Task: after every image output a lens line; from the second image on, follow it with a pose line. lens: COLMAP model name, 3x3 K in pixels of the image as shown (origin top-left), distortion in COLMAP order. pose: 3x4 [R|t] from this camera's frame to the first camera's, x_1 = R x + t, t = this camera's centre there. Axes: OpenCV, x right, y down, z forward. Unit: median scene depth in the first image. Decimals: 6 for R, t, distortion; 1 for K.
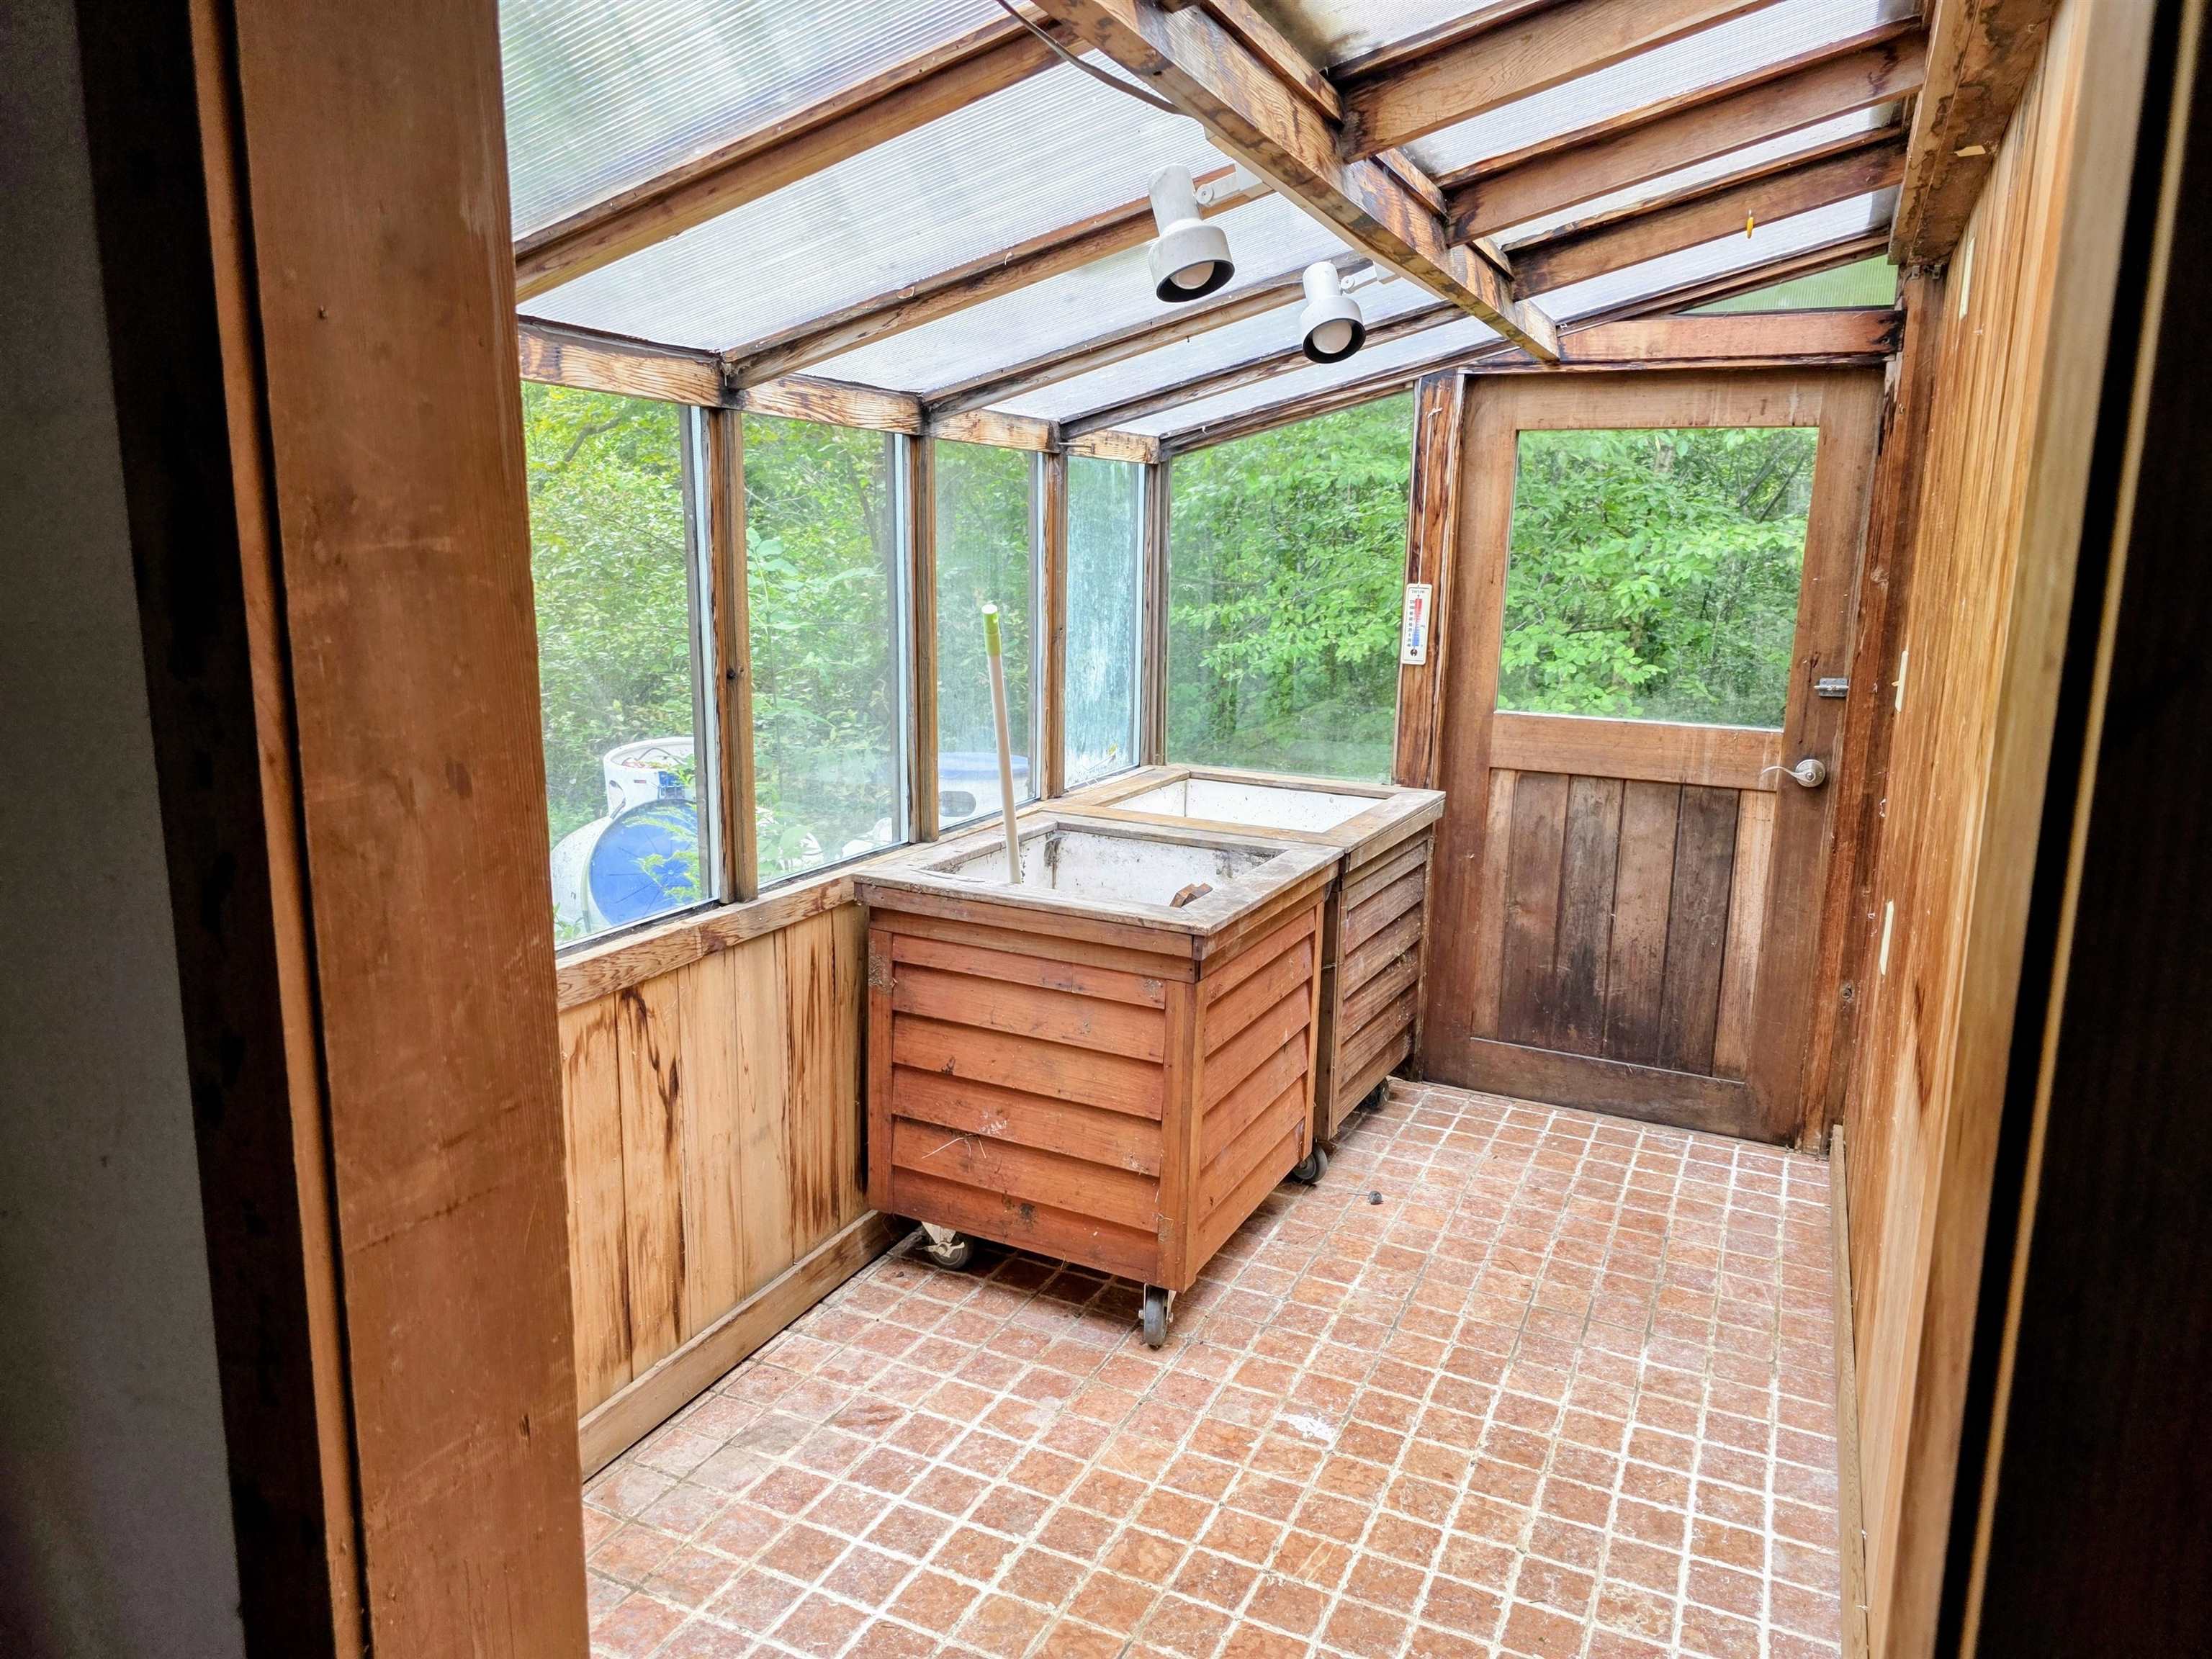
lens RADIAL K [[1471.0, 0, 1106.0], [0, 1471.0, 829.5], [0, 0, 1]] dist [0.060485, -0.054018]
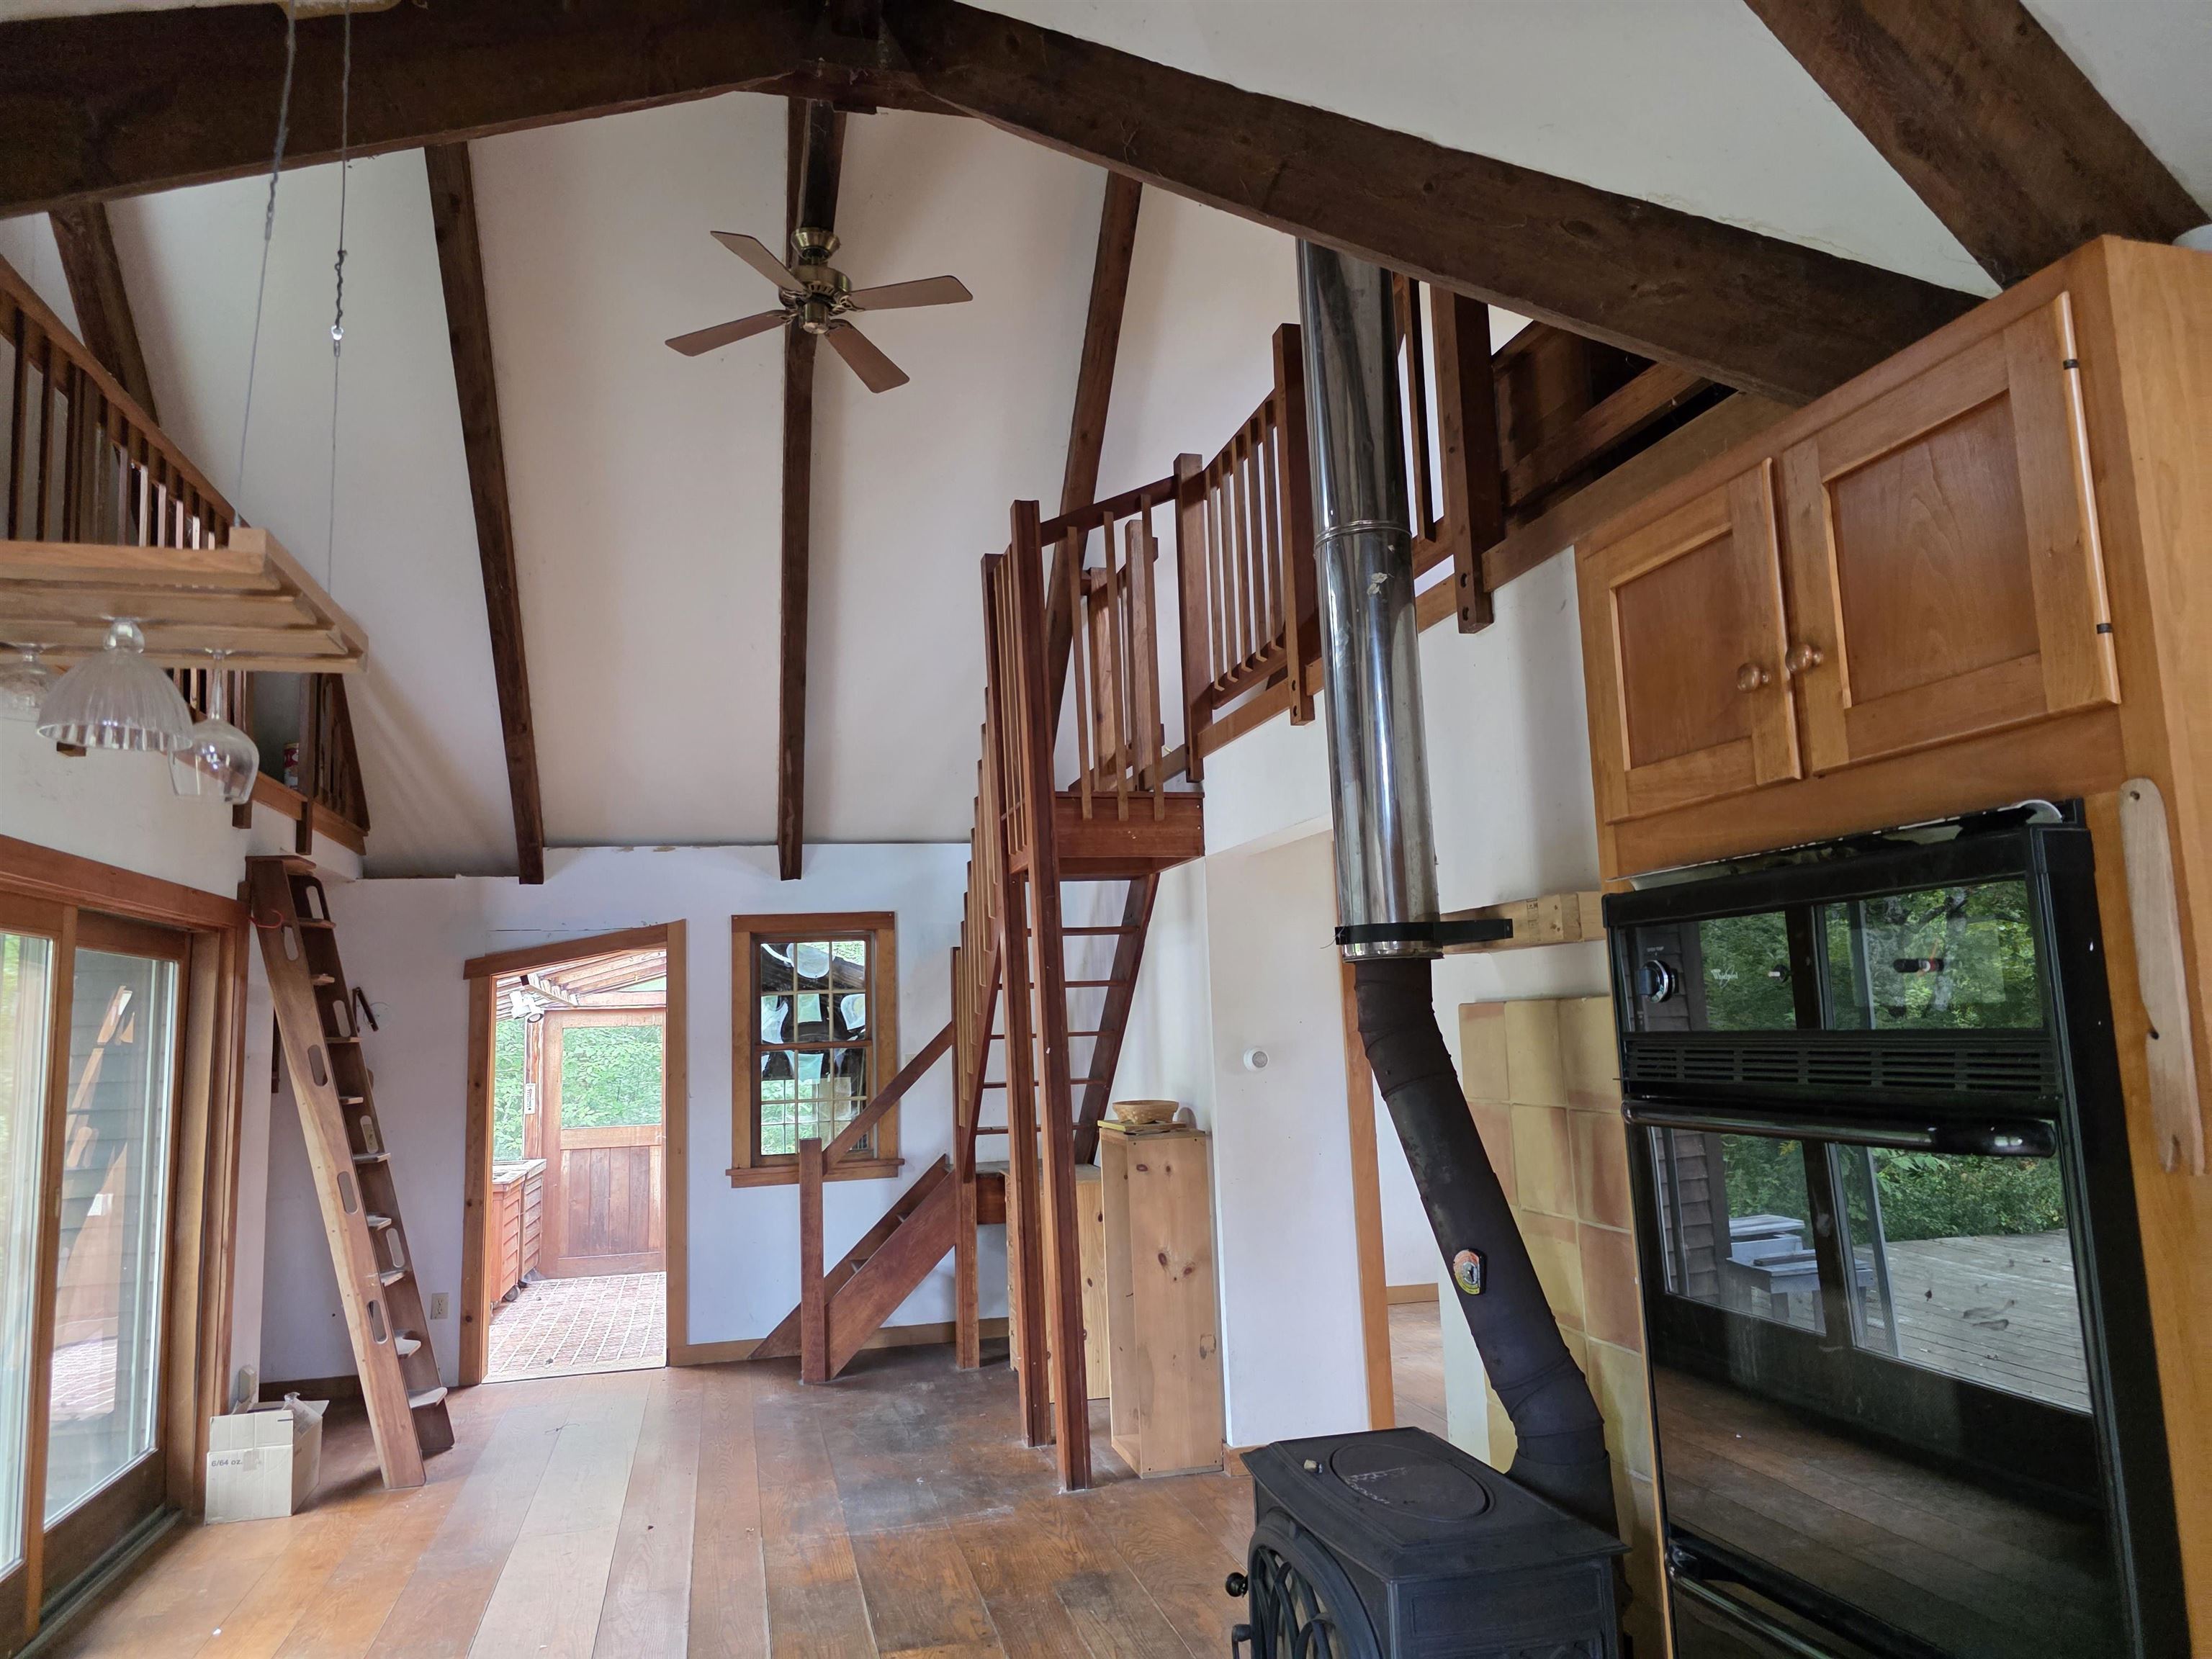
lens RADIAL K [[1471.0, 0, 1106.0], [0, 1471.0, 829.5], [0, 0, 1]] dist [0.060485, -0.054018]
pose [[0.761664, 0.042935, 0.646548, -1.067241], [0.176752, 0.946196, -0.271056, 0.442908], [-0.623399, 0.320732, 0.713095, -2.452431]]
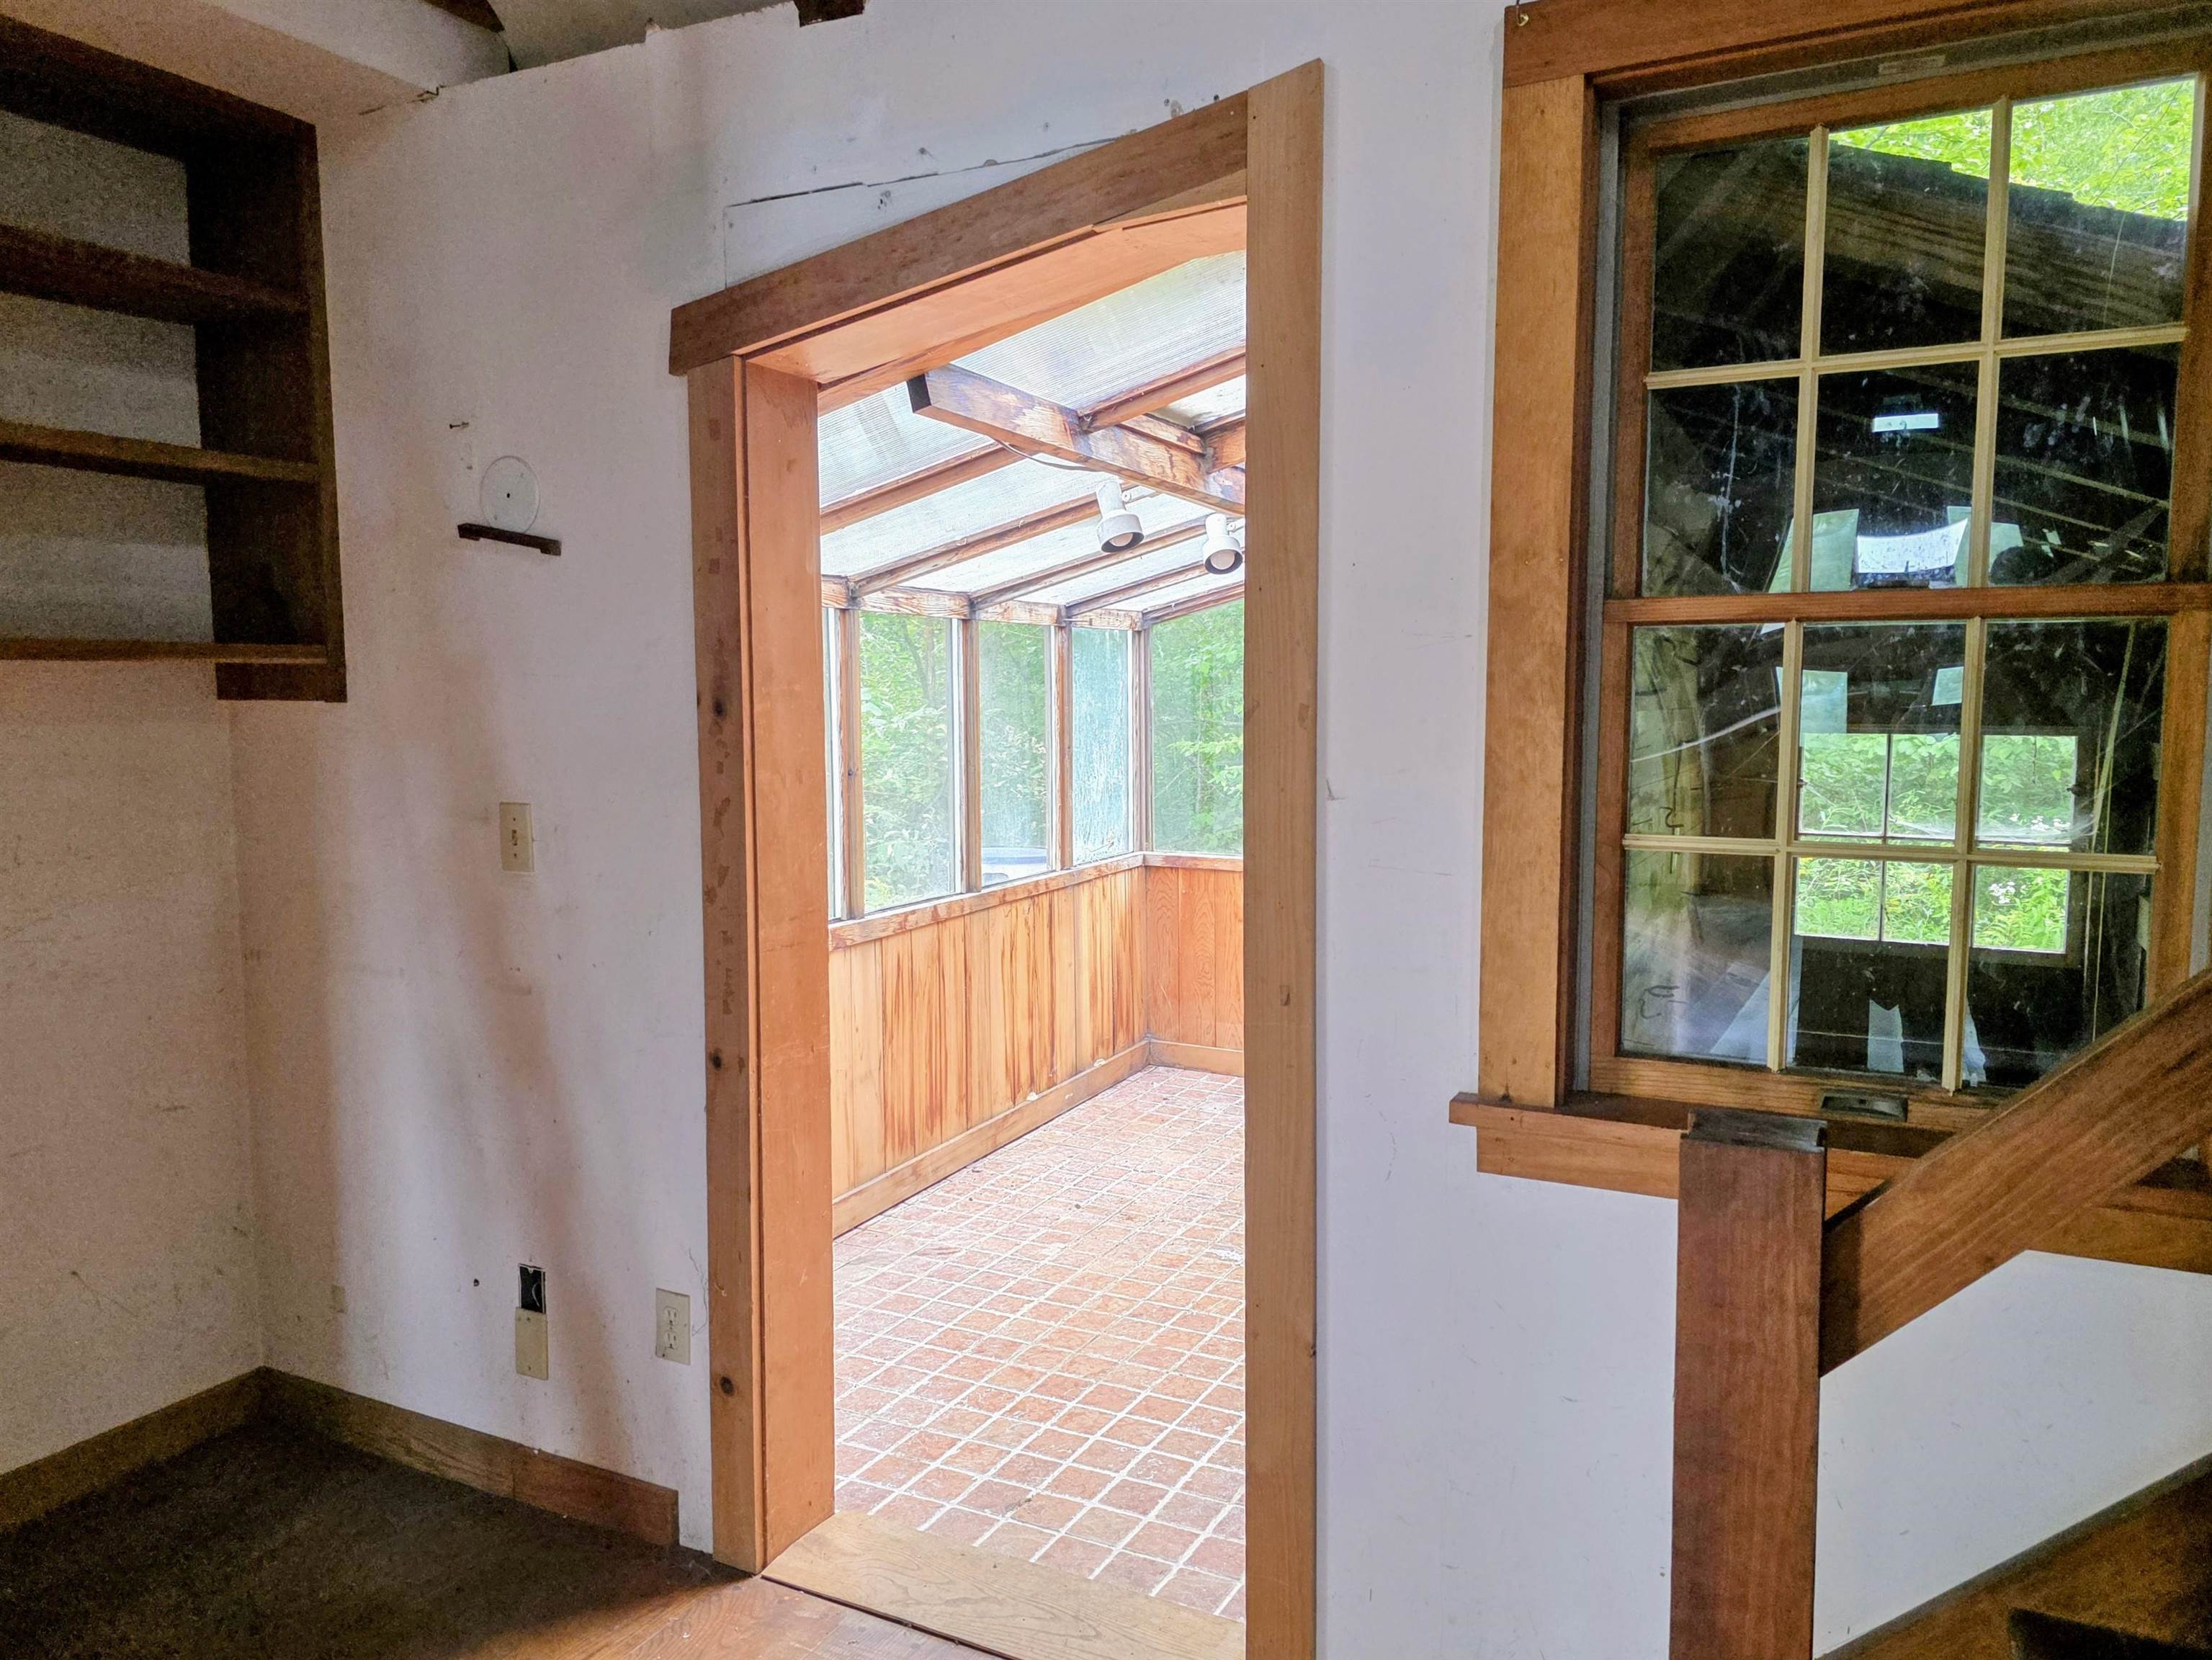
lens RADIAL K [[1527.6, 0, 1115.1], [0, 1527.6, 822.3], [0, 0, 1]] dist [0.020717, -0.004850]
pose [[0.999534, -0.016398, -0.025760, 0.064233], [0.013541, 0.994125, -0.107389, 0.116440], [0.027370, 0.106990, 0.993883, -0.559137]]
